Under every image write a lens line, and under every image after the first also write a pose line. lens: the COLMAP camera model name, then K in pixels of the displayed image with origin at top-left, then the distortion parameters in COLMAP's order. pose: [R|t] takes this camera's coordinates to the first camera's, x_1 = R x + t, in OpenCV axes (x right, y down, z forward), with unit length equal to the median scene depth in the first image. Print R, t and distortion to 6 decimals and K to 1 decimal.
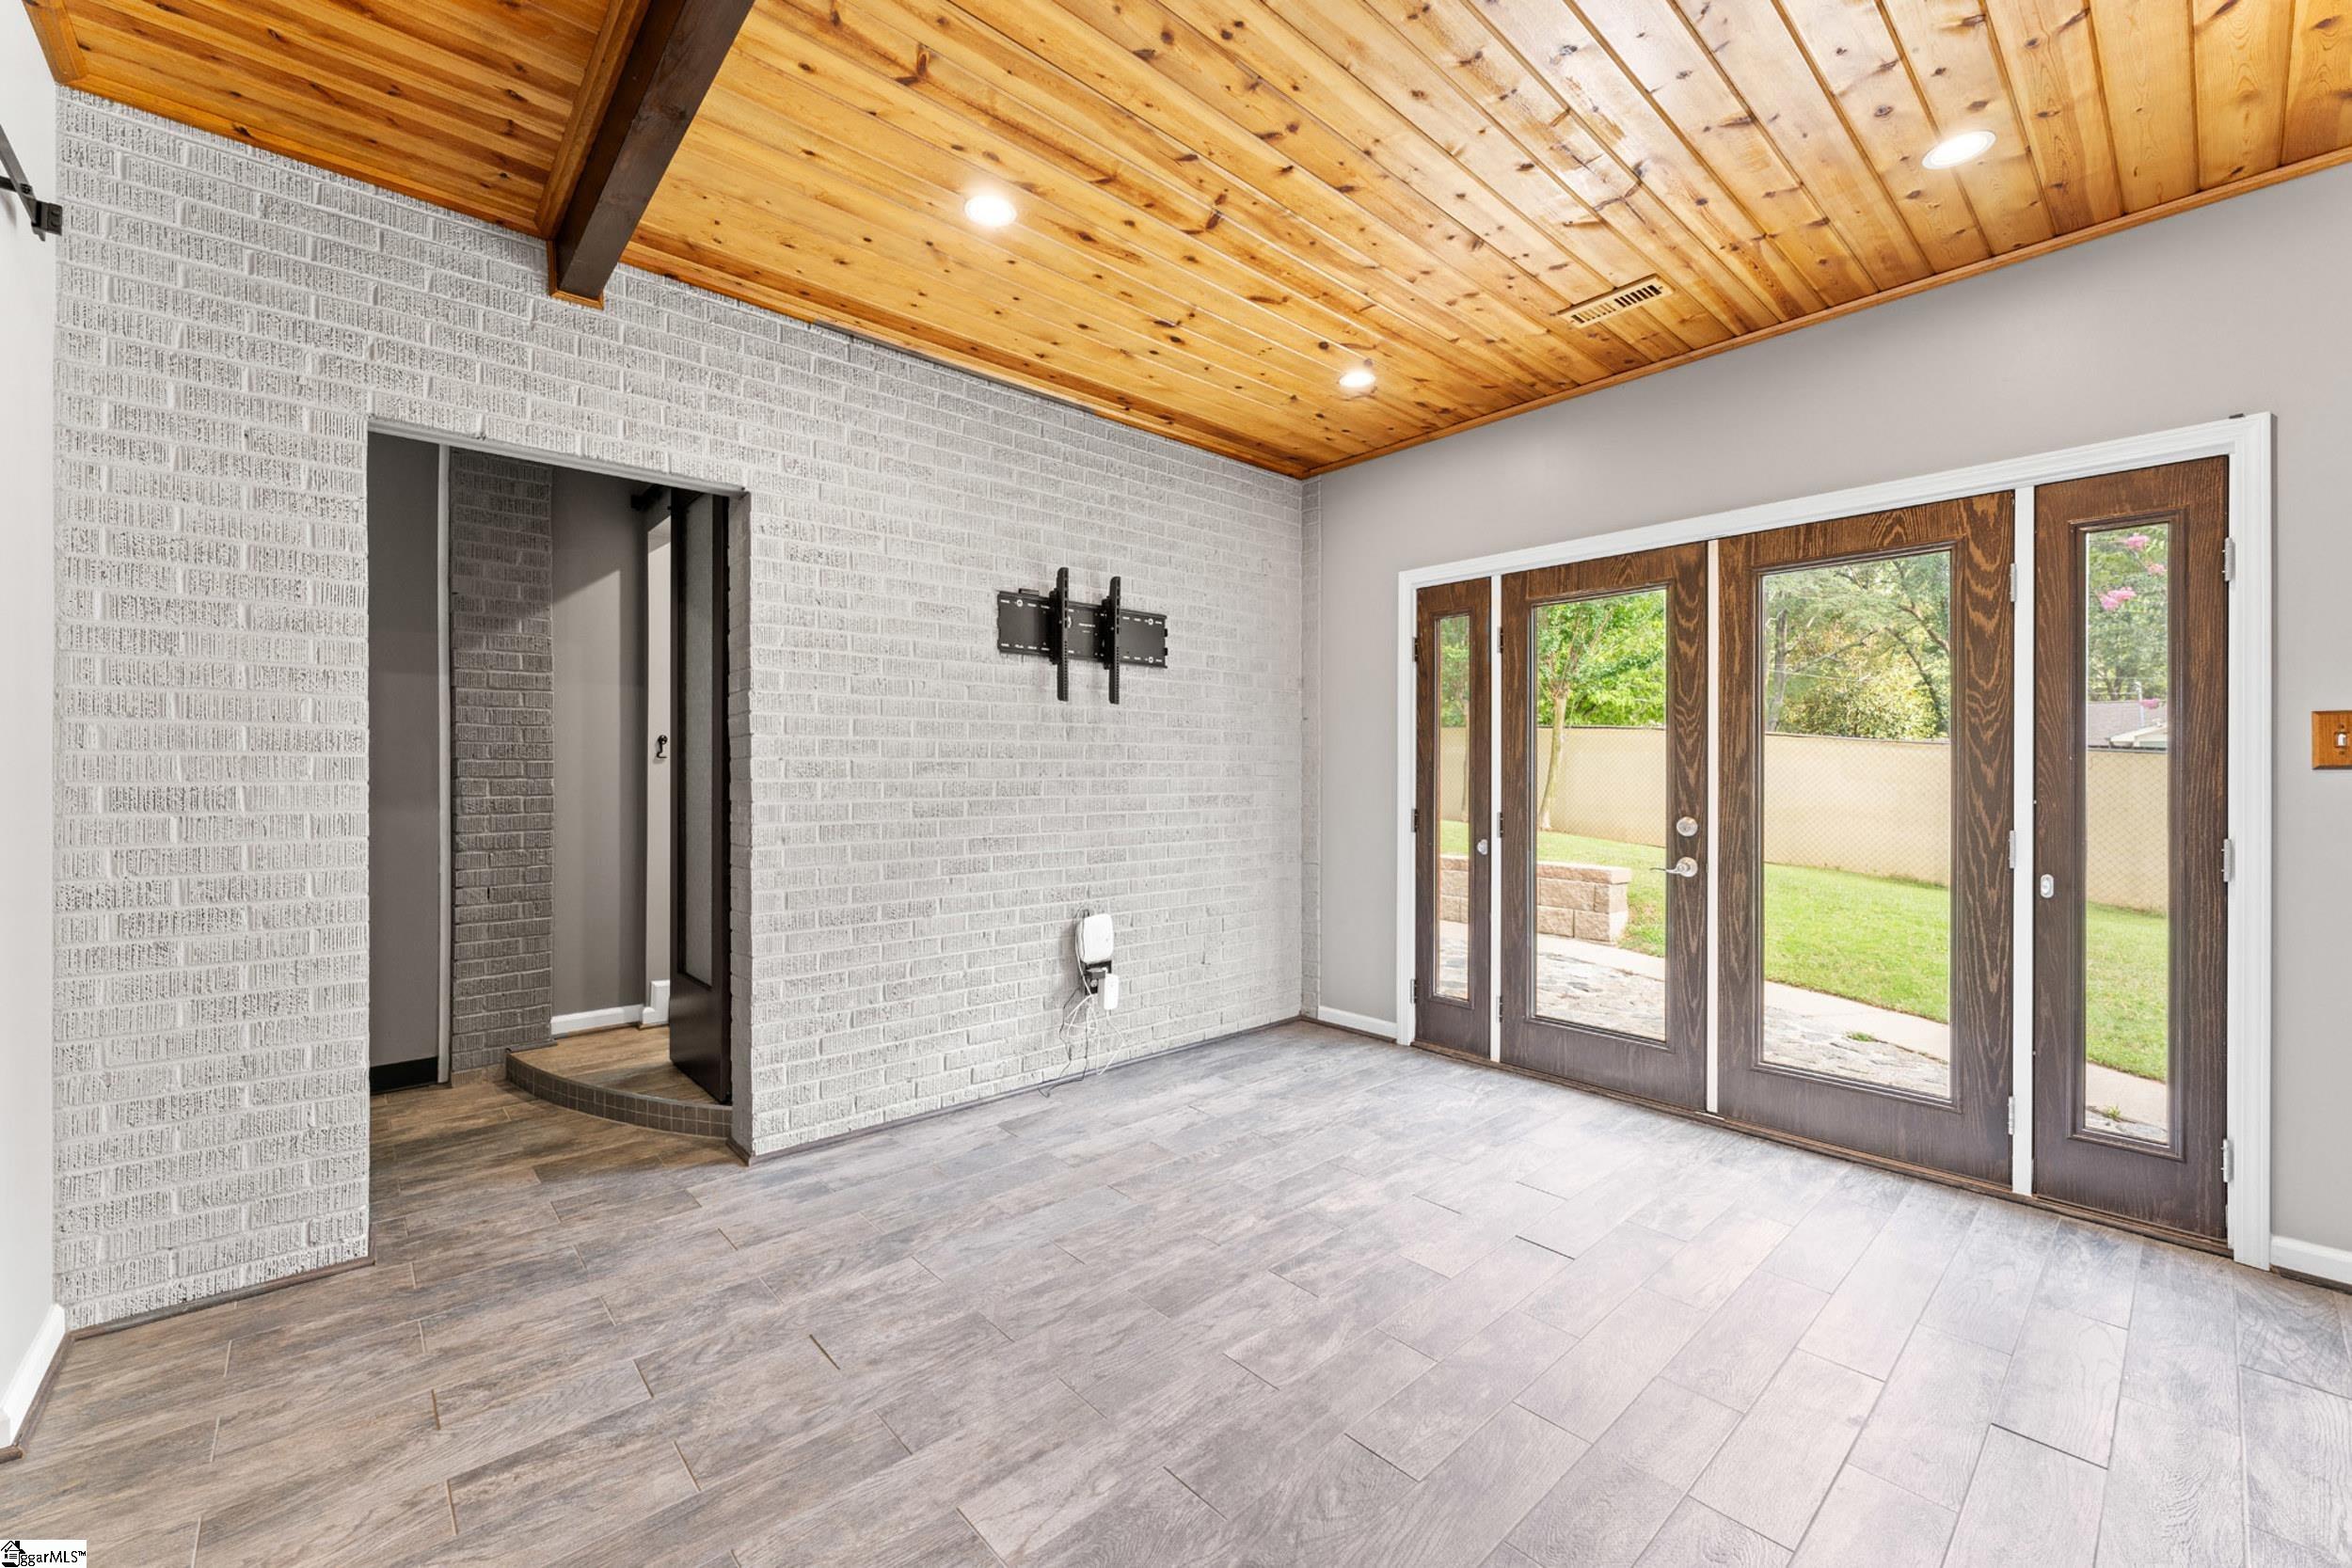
lens RADIAL K [[953.3, 0, 1175.0], [0, 953.3, 780.7], [0, 0, 1]] dist [0.000566, -0.000334]
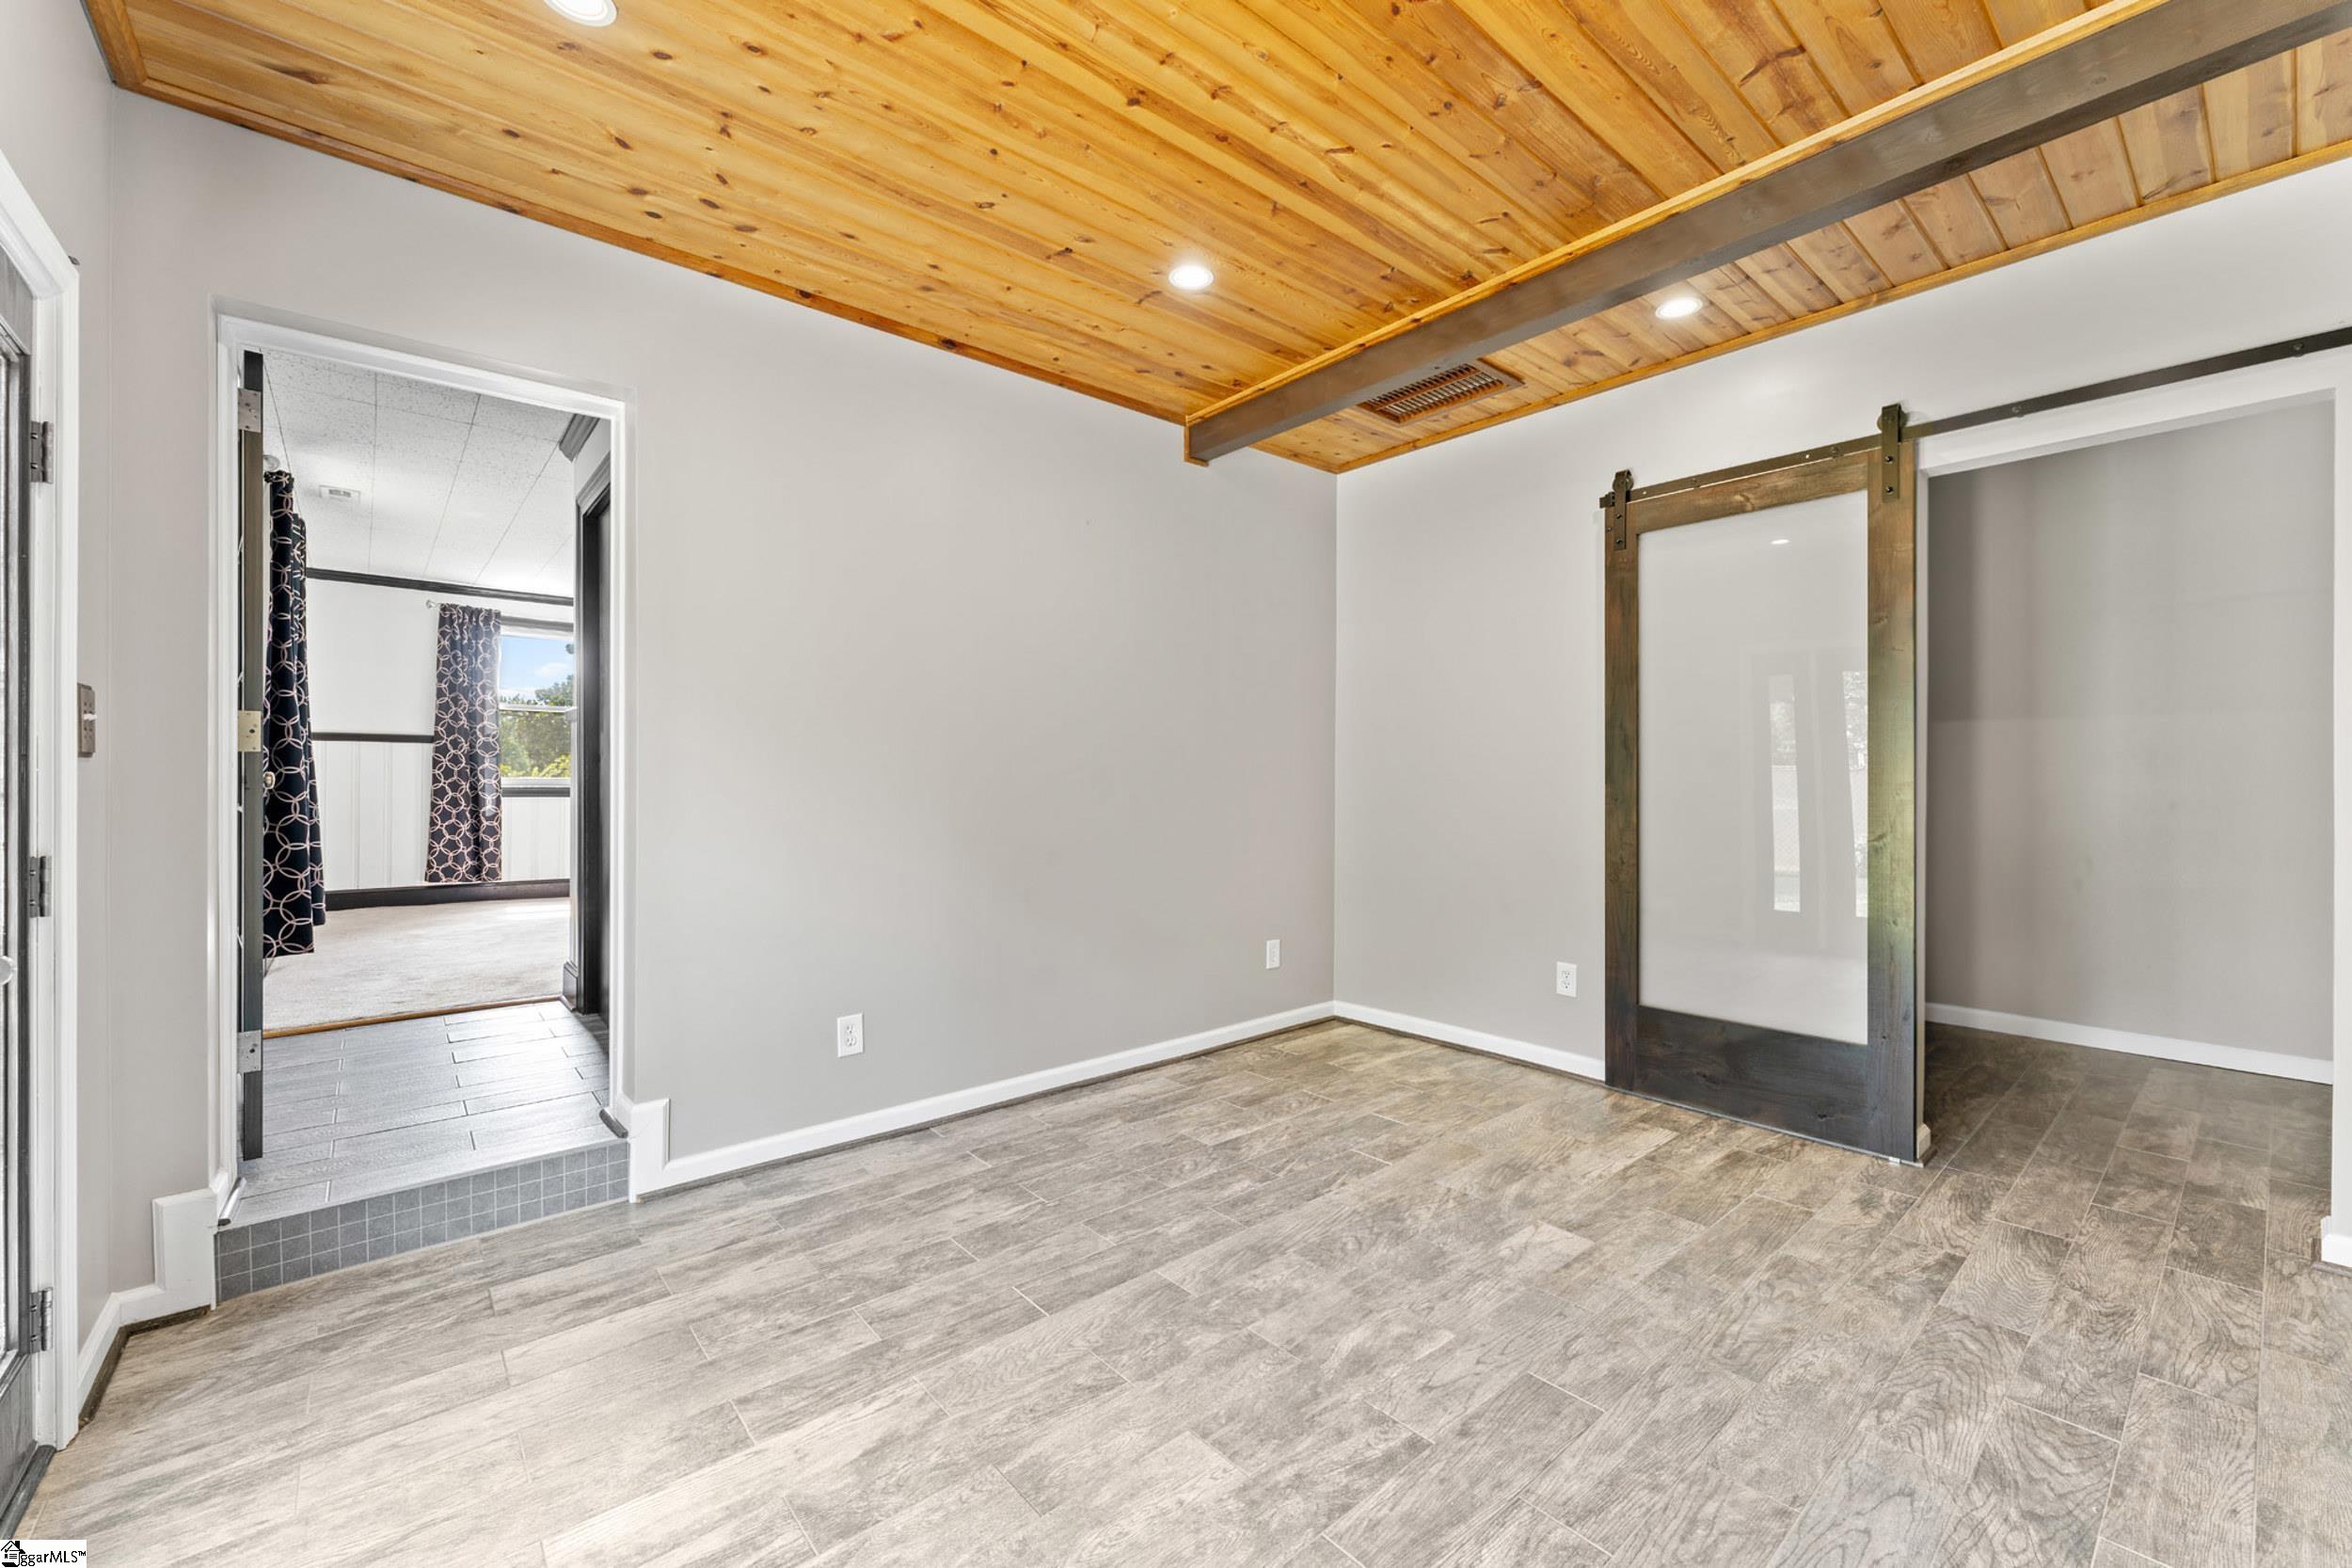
lens RADIAL K [[953.3, 0, 1179.8], [0, 953.3, 773.6], [0, 0, 1]] dist [0.000566, -0.000334]
pose [[-0.999587, -0.001548, 0.028692, 0.214736], [-0.001411, 0.999988, 0.004796, -0.002087], [-0.028699, 0.004754, -0.999577, 1.373297]]
